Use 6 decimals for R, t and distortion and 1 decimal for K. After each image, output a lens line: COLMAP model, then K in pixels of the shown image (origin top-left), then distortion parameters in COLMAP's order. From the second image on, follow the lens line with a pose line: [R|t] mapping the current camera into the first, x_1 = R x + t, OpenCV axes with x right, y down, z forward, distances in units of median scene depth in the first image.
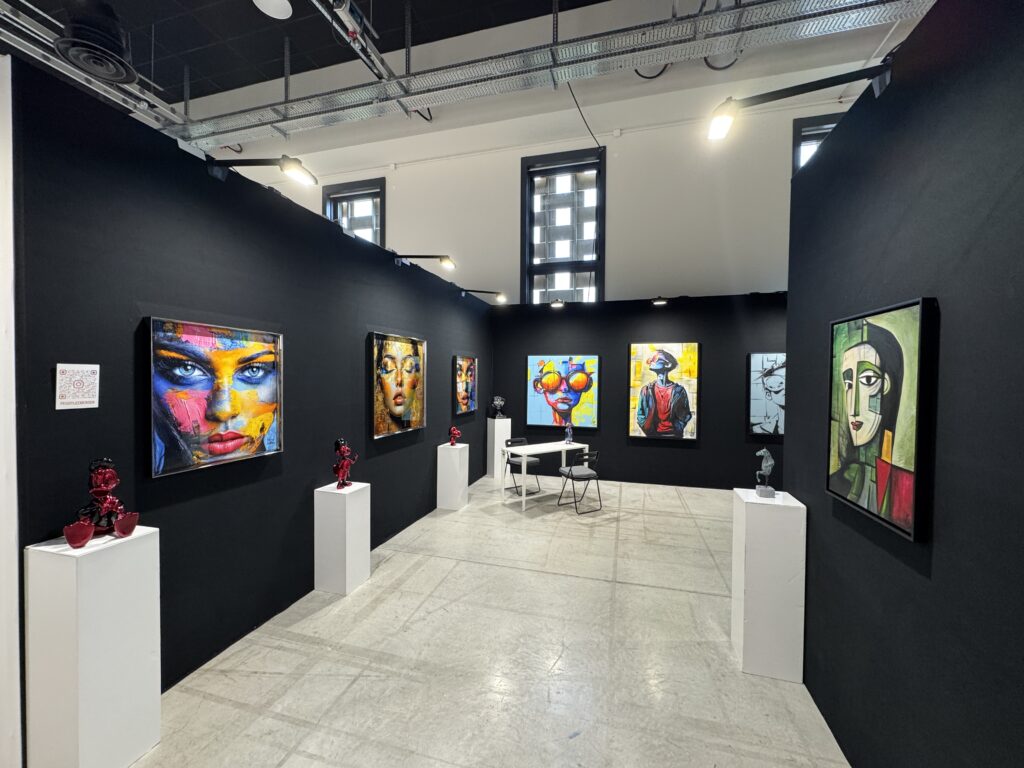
lens RADIAL K [[409.8, 0, 513.6], [0, 409.8, 383.5], [0, 0, 1]] dist [-0.000736, -0.000015]
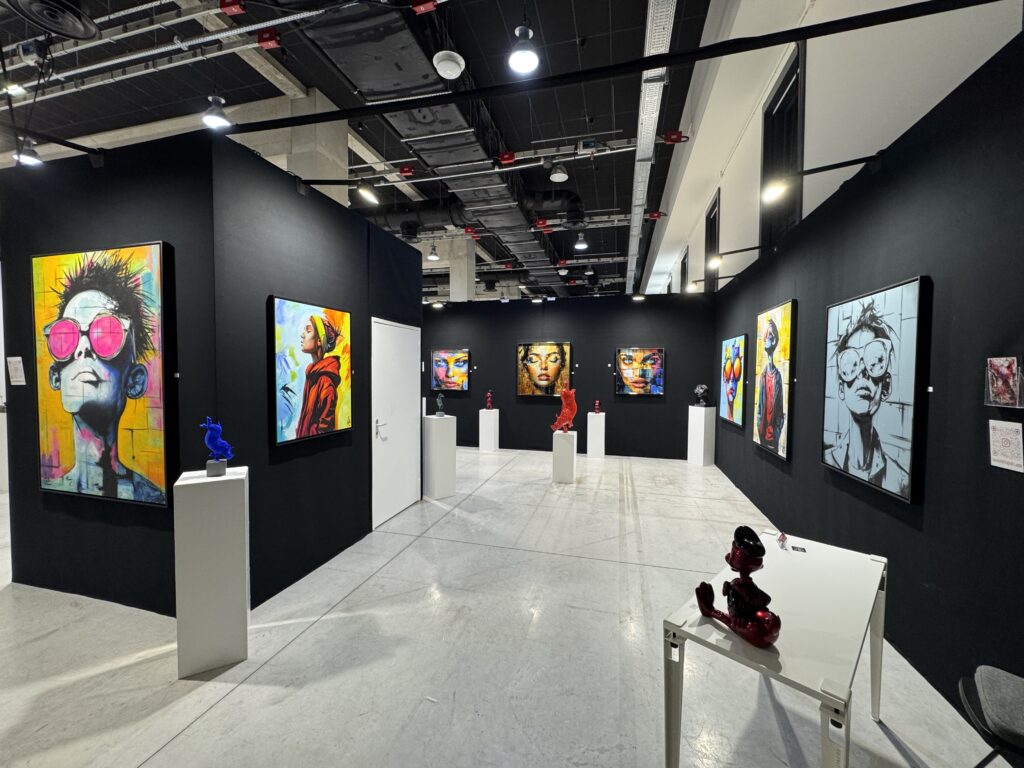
lens RADIAL K [[409.8, 0, 513.6], [0, 409.8, 385.0], [0, 0, 1]] dist [-0.000736, -0.000015]
pose [[0.005074, 0.027954, -0.999596, 1.346833], [-0.024527, 0.999312, 0.027821, 0.022984], [0.999686, 0.024376, 0.005757, 0.748094]]
